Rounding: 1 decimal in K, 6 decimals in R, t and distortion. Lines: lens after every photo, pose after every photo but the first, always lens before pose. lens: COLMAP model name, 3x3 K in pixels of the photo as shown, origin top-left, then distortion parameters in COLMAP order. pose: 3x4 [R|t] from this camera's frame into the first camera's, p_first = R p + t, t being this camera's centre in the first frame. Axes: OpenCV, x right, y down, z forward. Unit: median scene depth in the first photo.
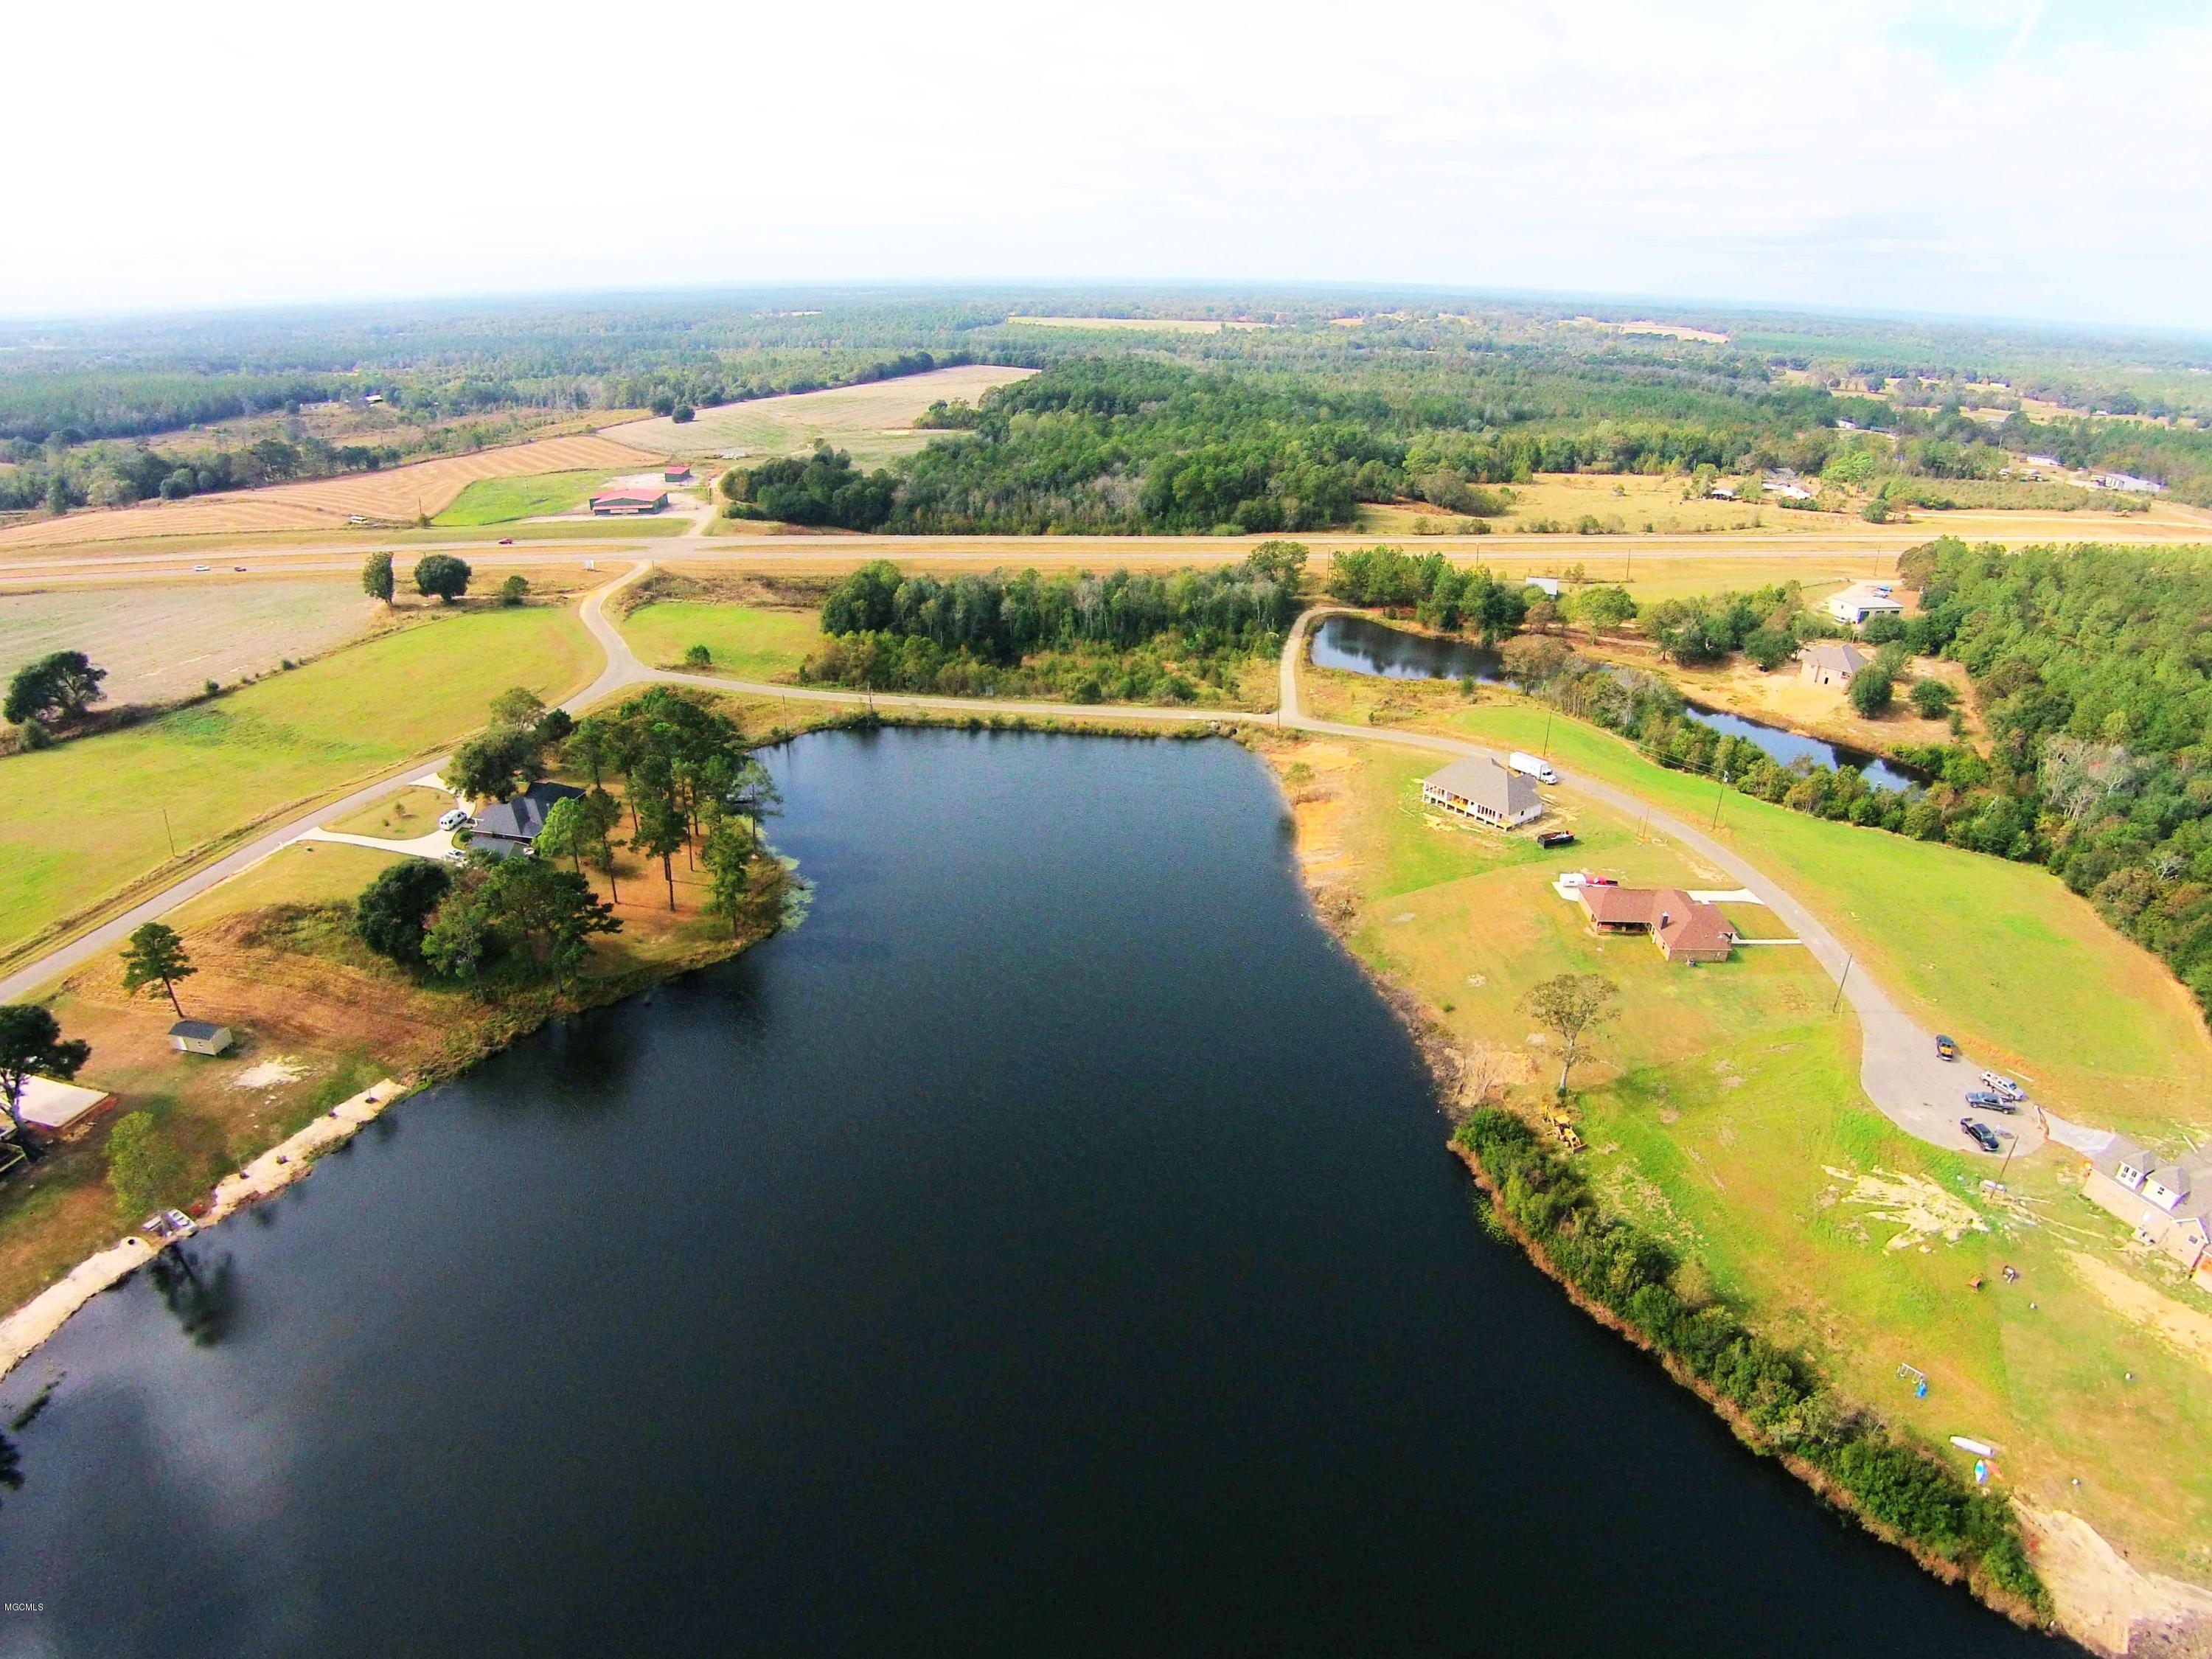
lens RADIAL K [[1242.7, 0, 1120.4], [0, 1242.7, 840.5], [0, 0, 1]] dist [-0.147562, 0.055511]
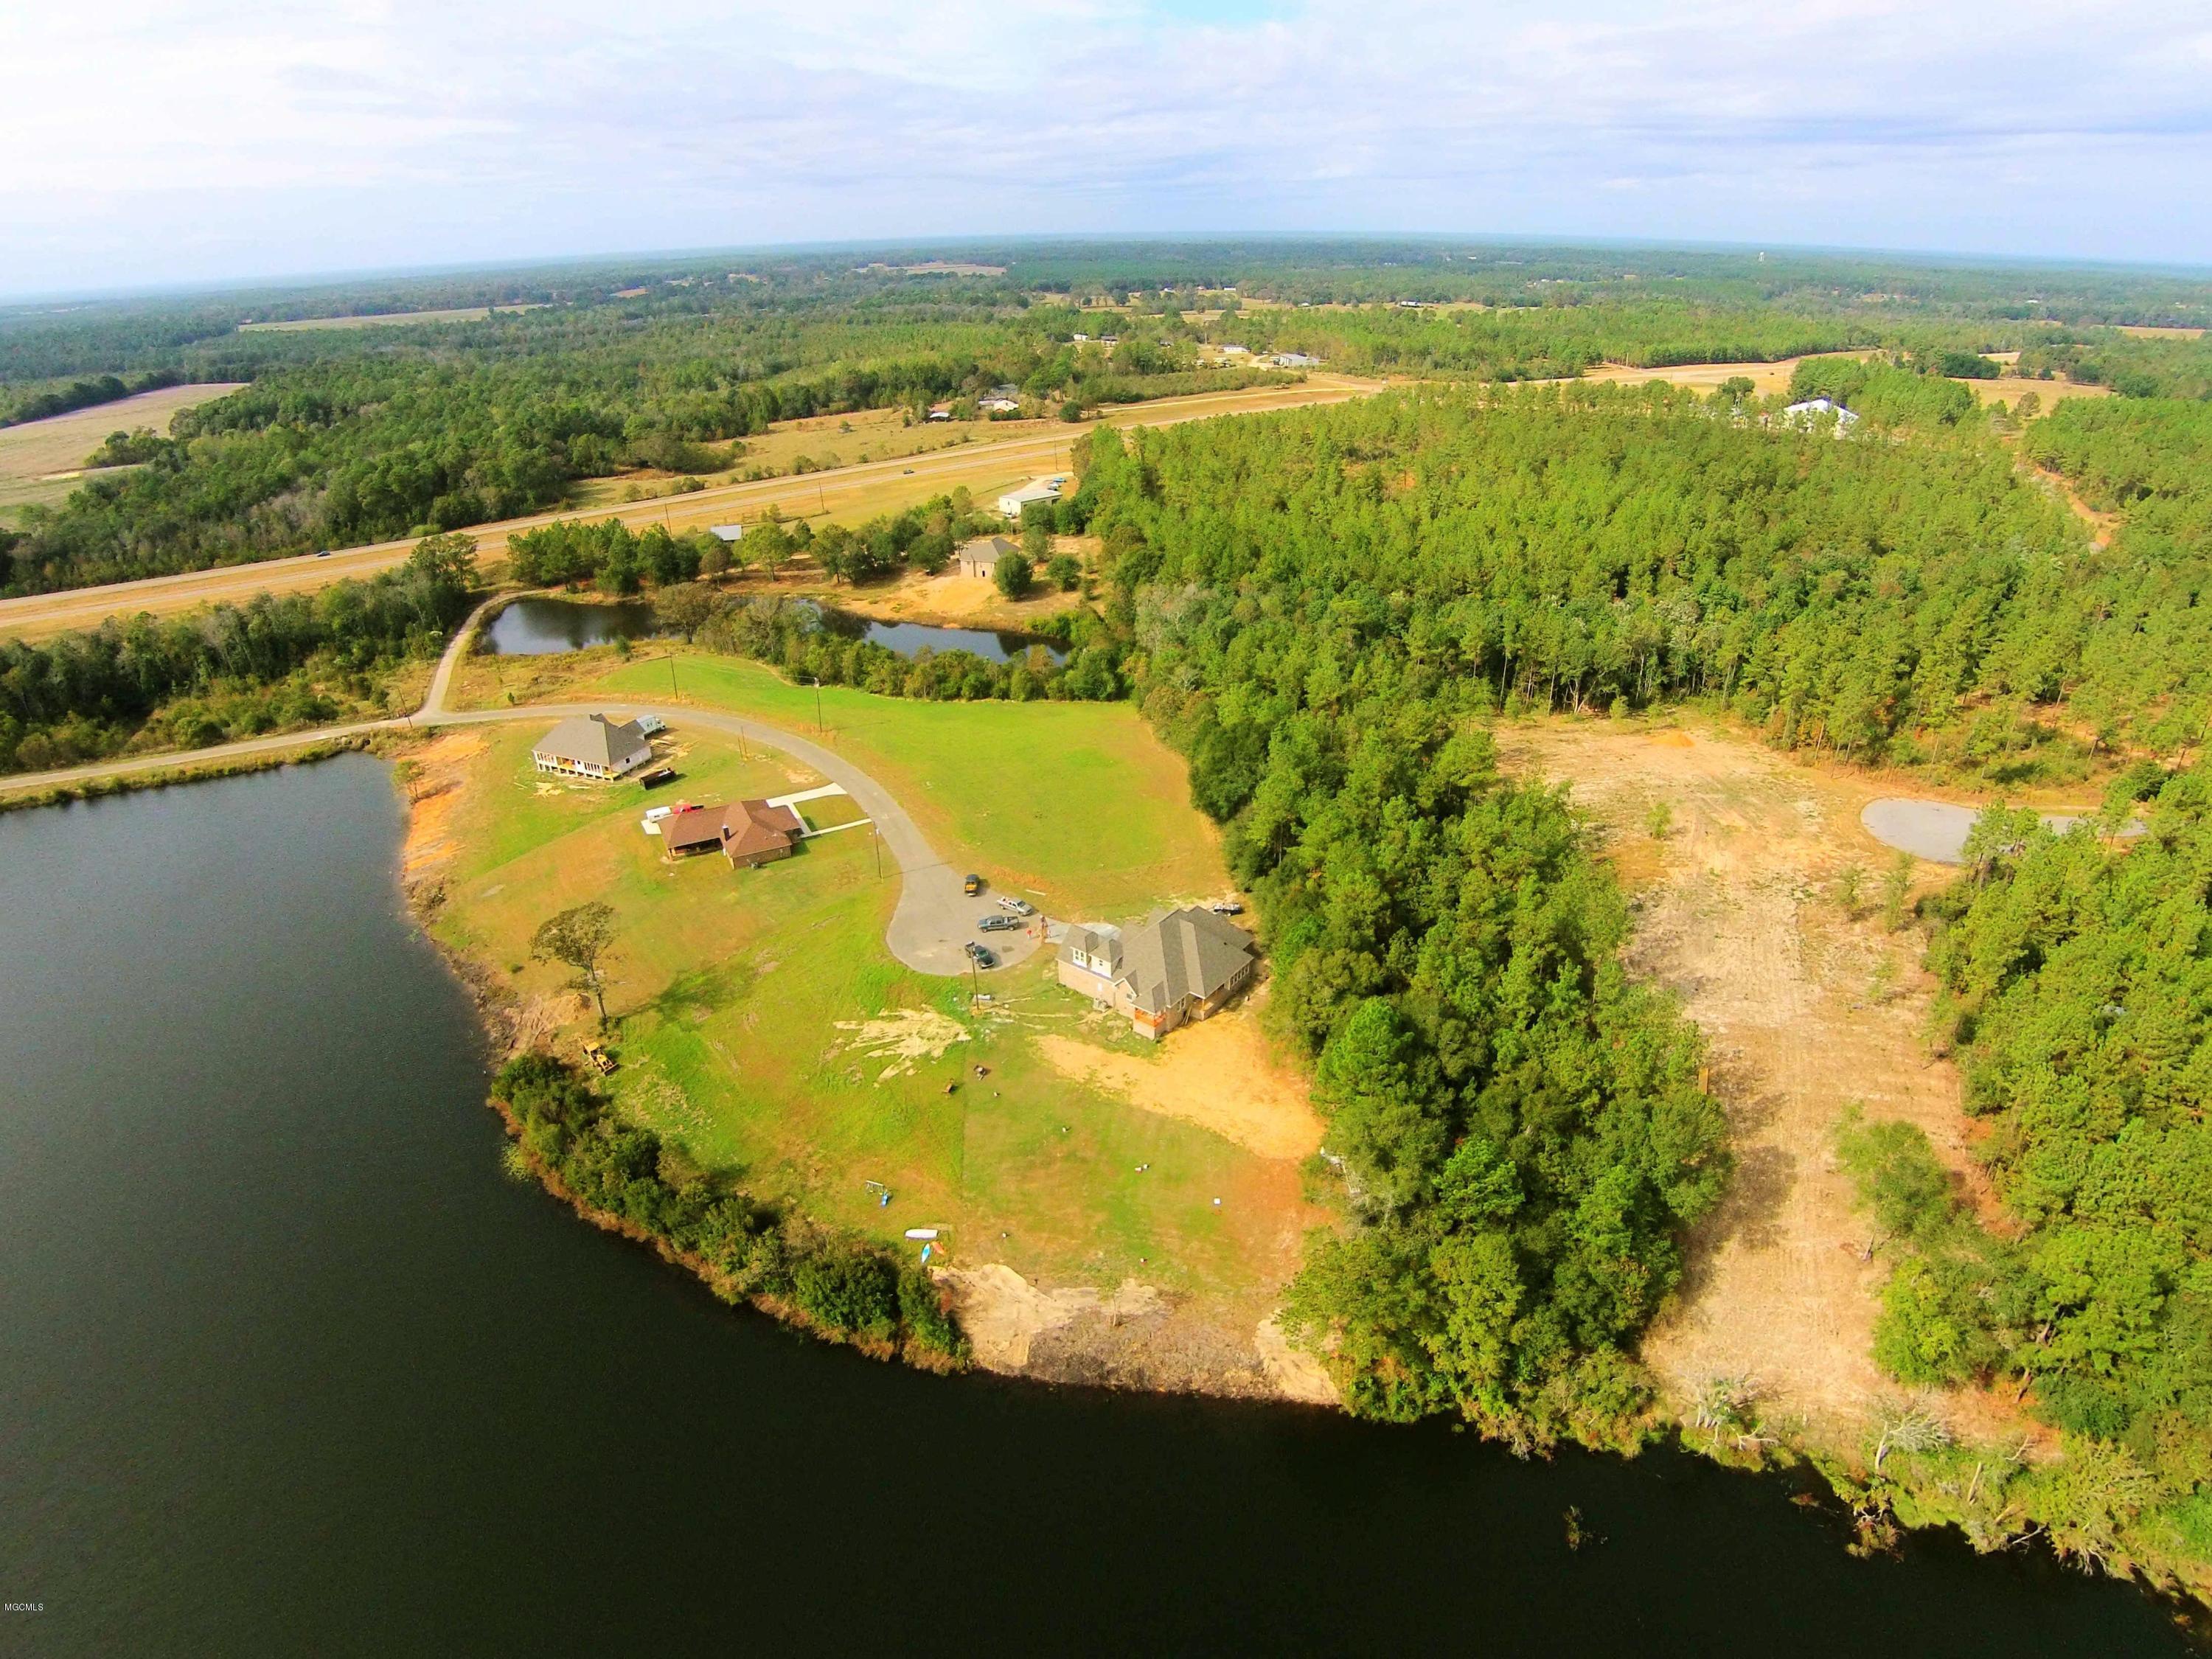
lens RADIAL K [[1242.7, 0, 1120.4], [0, 1242.7, 840.5], [0, 0, 1]] dist [-0.147562, 0.055511]
pose [[0.876401, -0.237466, 0.418964, 0.164748], [0.224722, 0.971106, 0.080336, 0.035013], [-0.425935, 0.023744, 0.904442, -0.053452]]
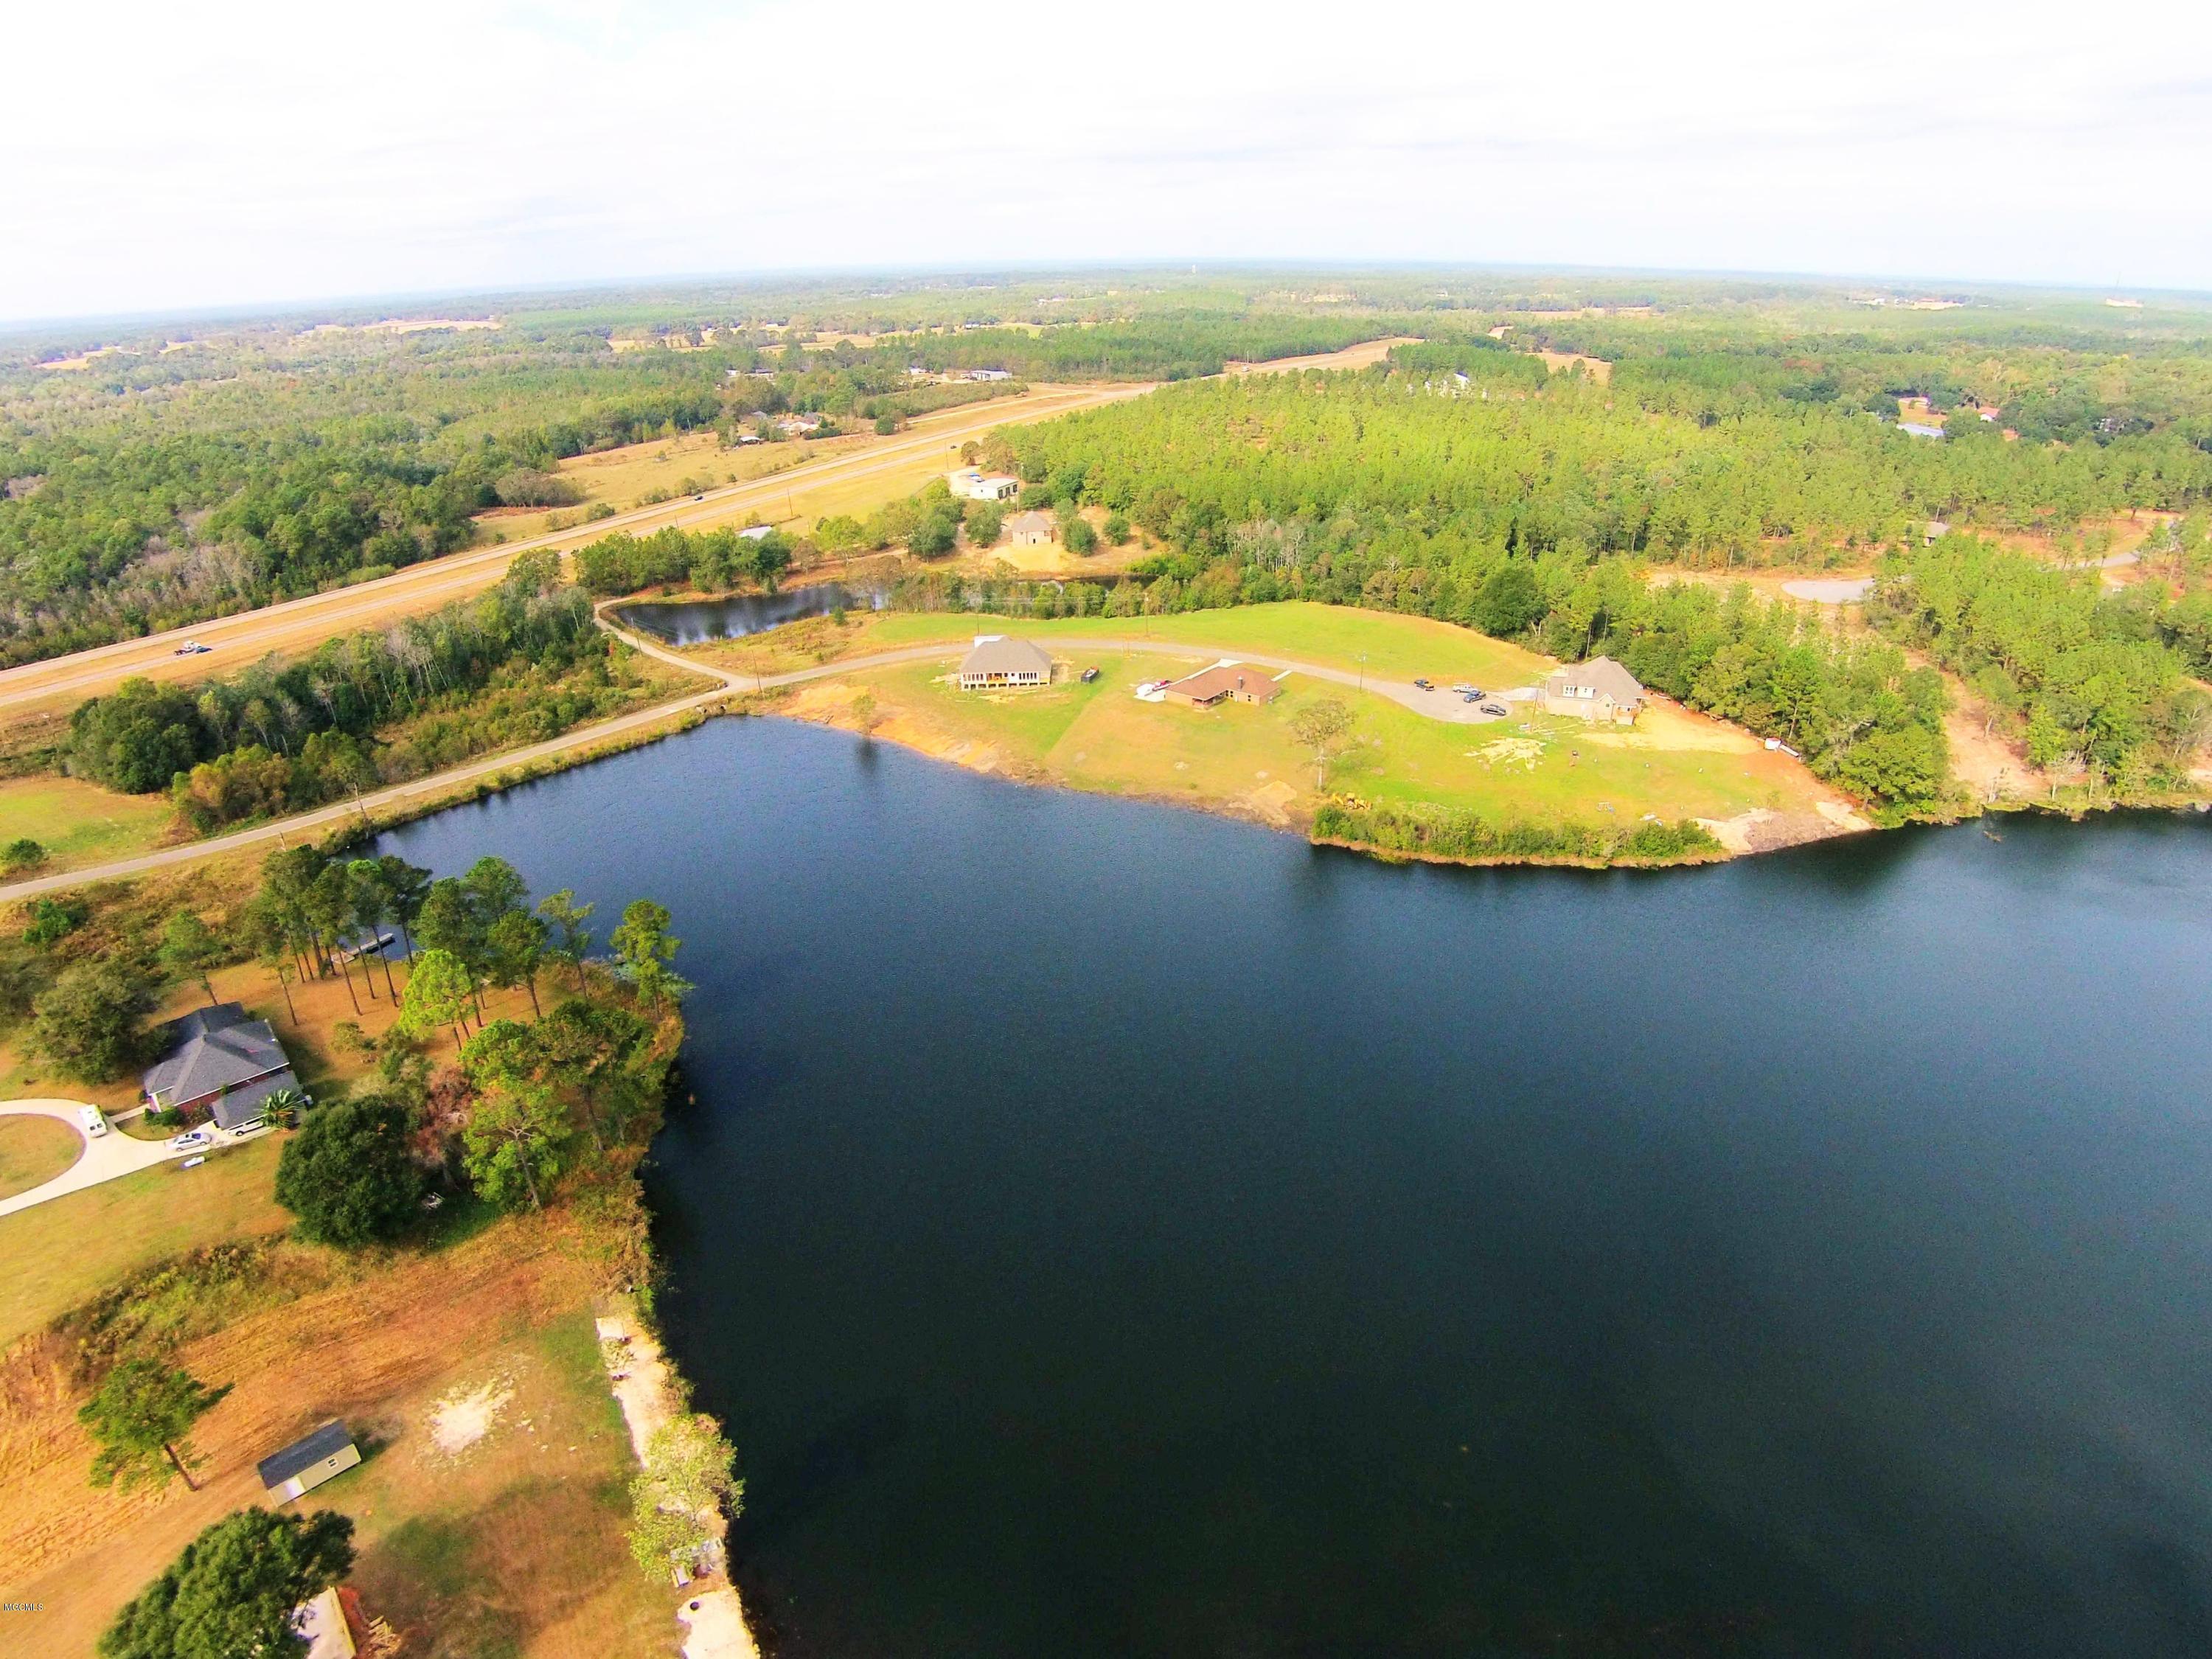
lens RADIAL K [[1242.7, 0, 1120.4], [0, 1242.7, 840.5], [0, 0, 1]] dist [-0.147562, 0.055511]
pose [[0.572586, -0.373246, 0.729954, -0.403086], [0.365319, 0.913234, 0.180401, -0.041488], [-0.733953, 0.163371, 0.659259, 0.097884]]
